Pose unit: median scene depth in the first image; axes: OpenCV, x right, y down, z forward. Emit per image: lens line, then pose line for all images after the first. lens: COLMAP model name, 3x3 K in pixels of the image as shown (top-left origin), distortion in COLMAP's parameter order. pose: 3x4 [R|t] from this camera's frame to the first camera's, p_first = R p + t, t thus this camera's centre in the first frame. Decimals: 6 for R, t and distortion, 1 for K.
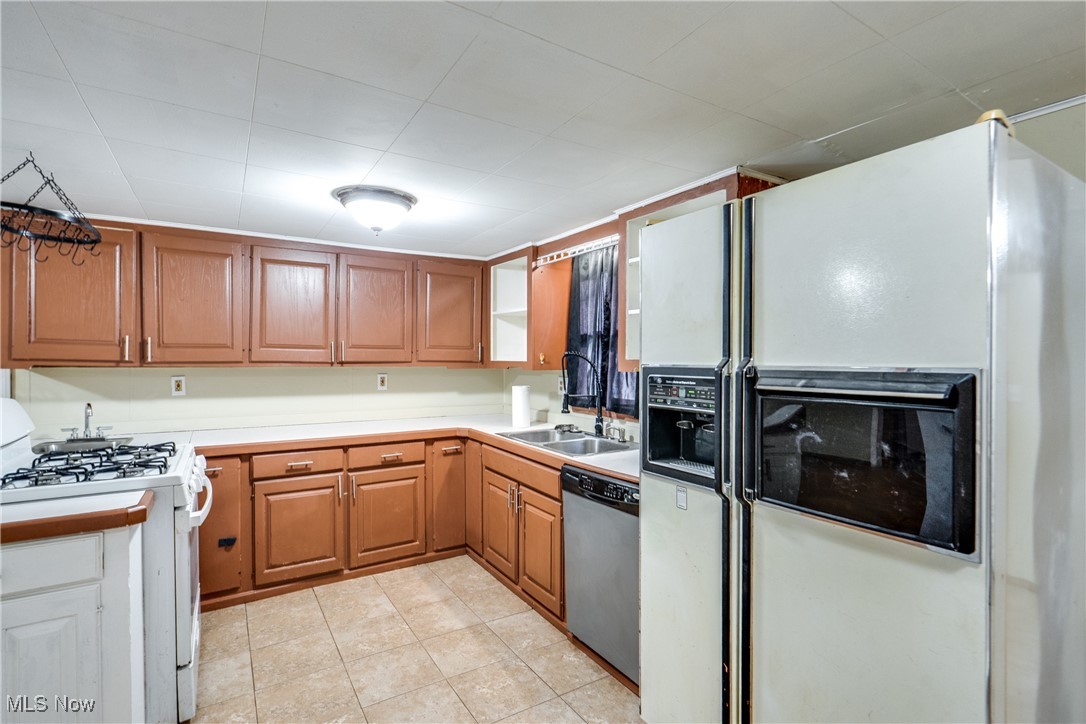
lens RADIAL K [[526.6, 0, 520.9], [0, 526.6, 364.0], [0, 0, 1]] dist [-0.006690, -0.000036]
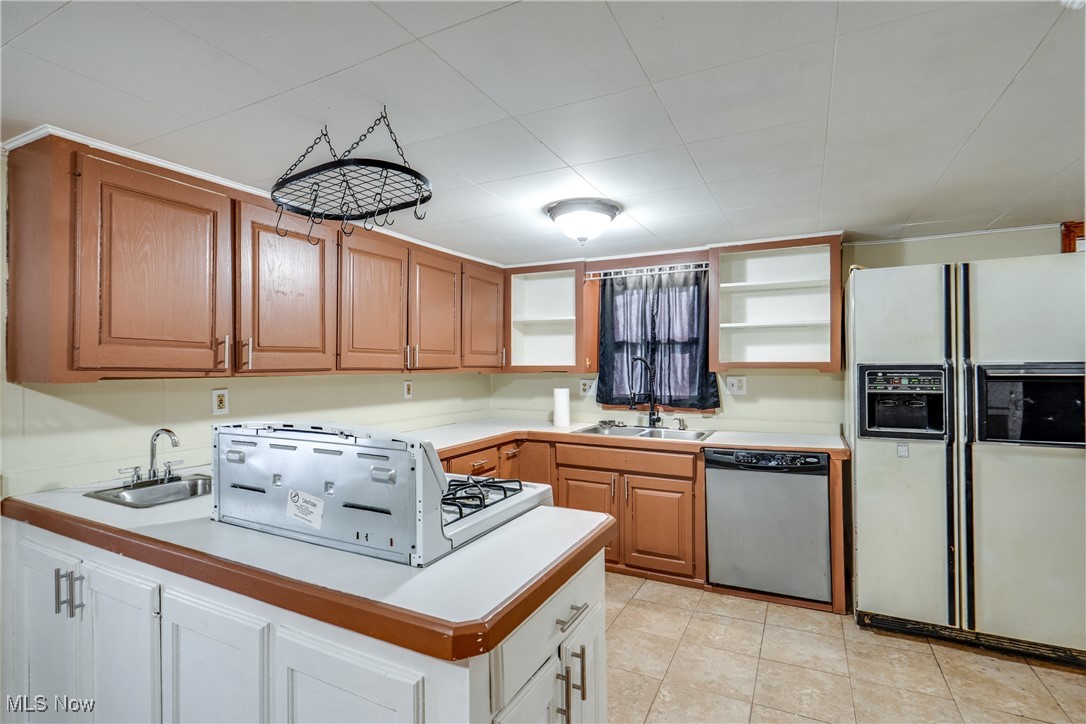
lens RADIAL K [[526.6, 0, 523.7], [0, 526.6, 364.0], [0, 0, 1]] dist [-0.006690, -0.000036]
pose [[0.857477, -0.008230, 0.514456, -0.841551], [0.015317, 0.999837, -0.009535, 0.000524], [-0.514294, 0.016055, 0.857463, 0.149375]]
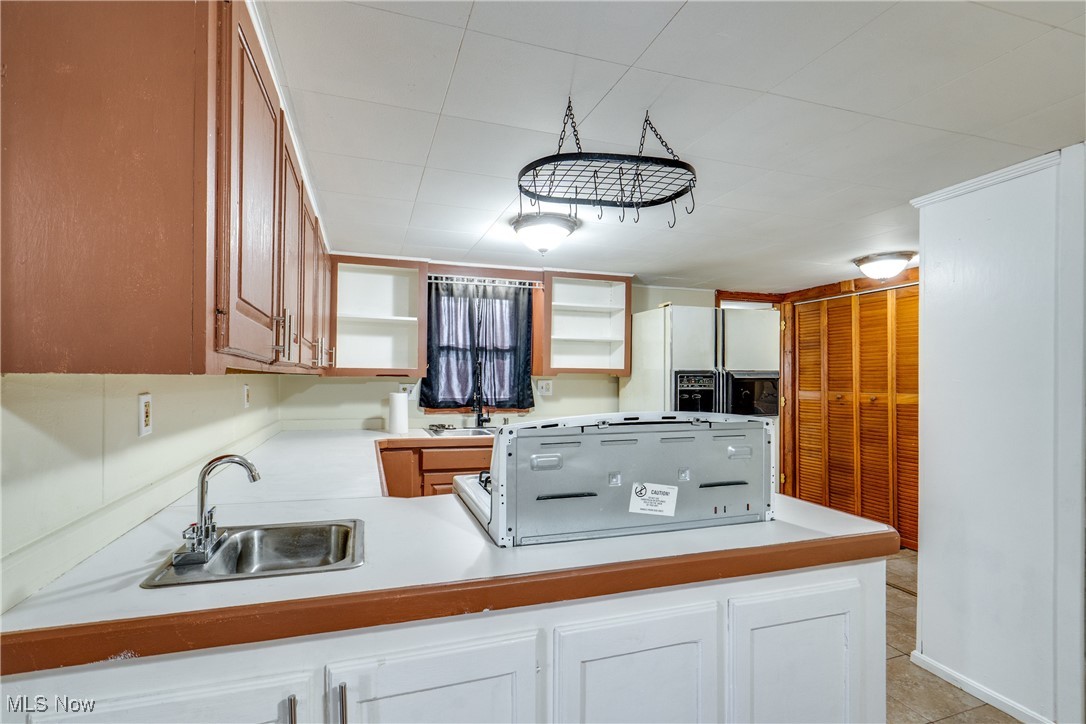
lens RADIAL K [[526.6, 0, 562.4], [0, 526.6, 379.9], [0, 0, 1]] dist [-0.006690, -0.000036]
pose [[0.201720, -0.011628, 0.979374, -1.252294], [0.006558, 0.999923, 0.010521, 0.010051], [-0.979421, 0.004301, 0.201781, 0.650421]]
